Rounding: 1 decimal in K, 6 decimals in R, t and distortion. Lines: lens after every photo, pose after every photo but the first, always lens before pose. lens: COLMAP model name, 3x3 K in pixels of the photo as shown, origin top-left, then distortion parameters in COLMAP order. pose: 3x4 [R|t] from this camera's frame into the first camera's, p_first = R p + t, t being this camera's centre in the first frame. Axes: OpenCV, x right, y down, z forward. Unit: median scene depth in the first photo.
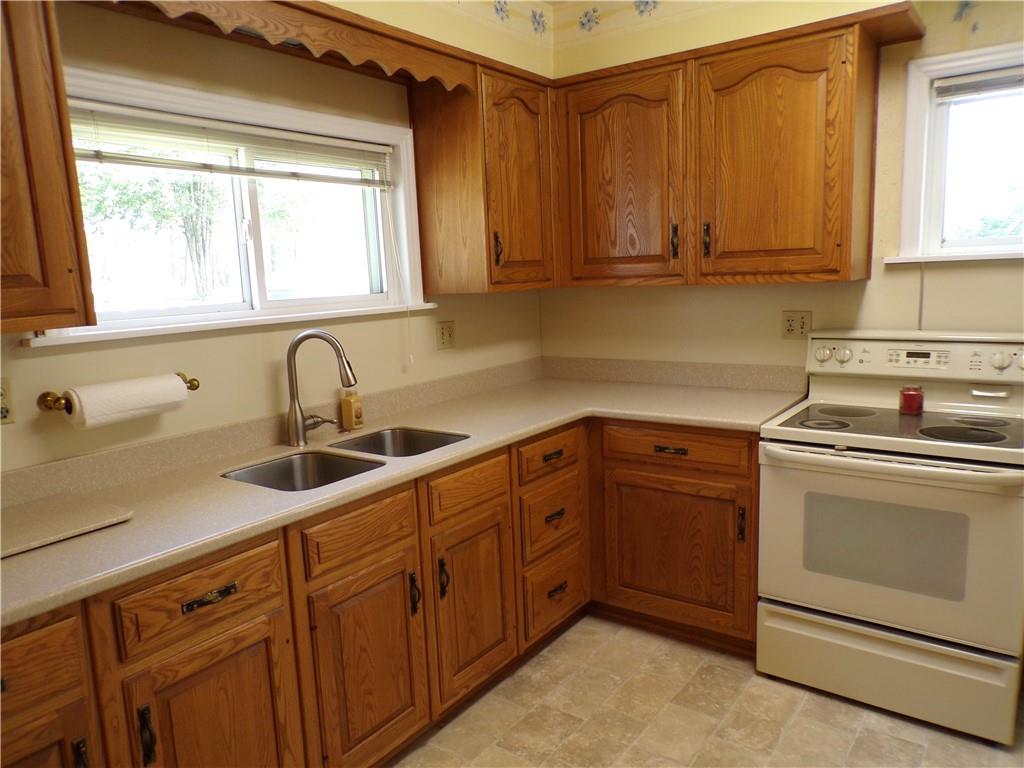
lens RADIAL K [[703.8, 0, 508.5], [0, 703.8, 380.6], [0, 0, 1]] dist [0.014701, -0.006185]
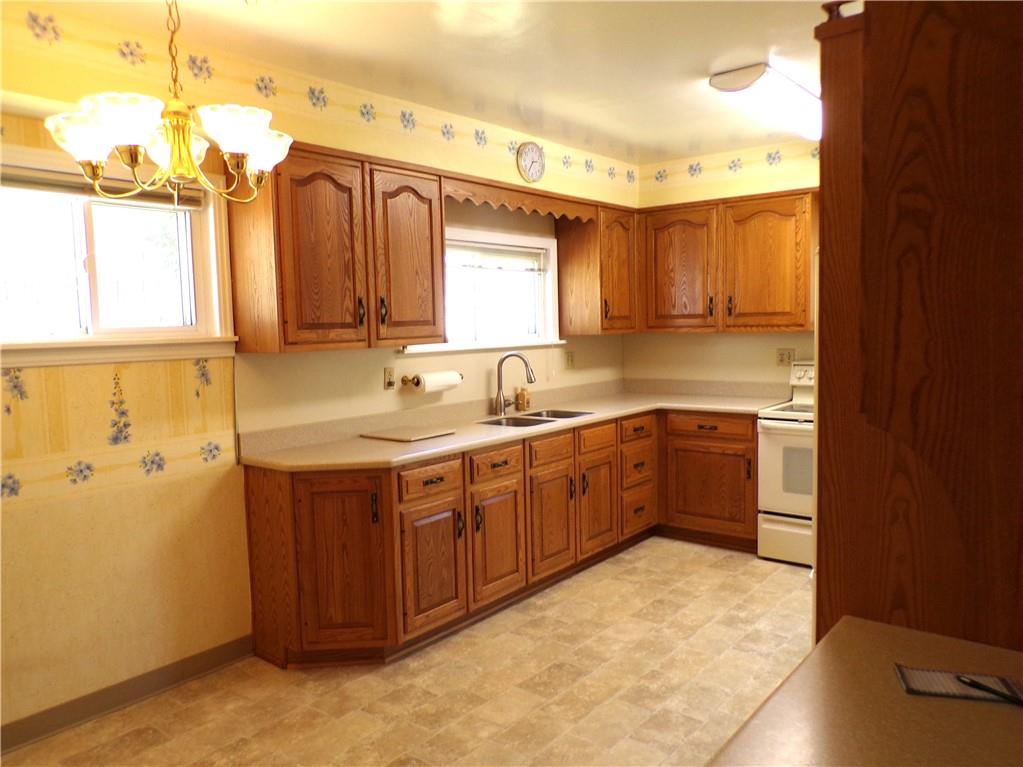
lens RADIAL K [[703.2, 0, 517.3], [0, 703.2, 383.3], [0, 0, 1]] dist [0.014701, -0.006185]
pose [[0.998887, 0.020304, -0.042585, -0.166853], [-0.023120, 0.997504, -0.066718, 0.120180], [0.041124, 0.067628, 0.996863, -0.754533]]
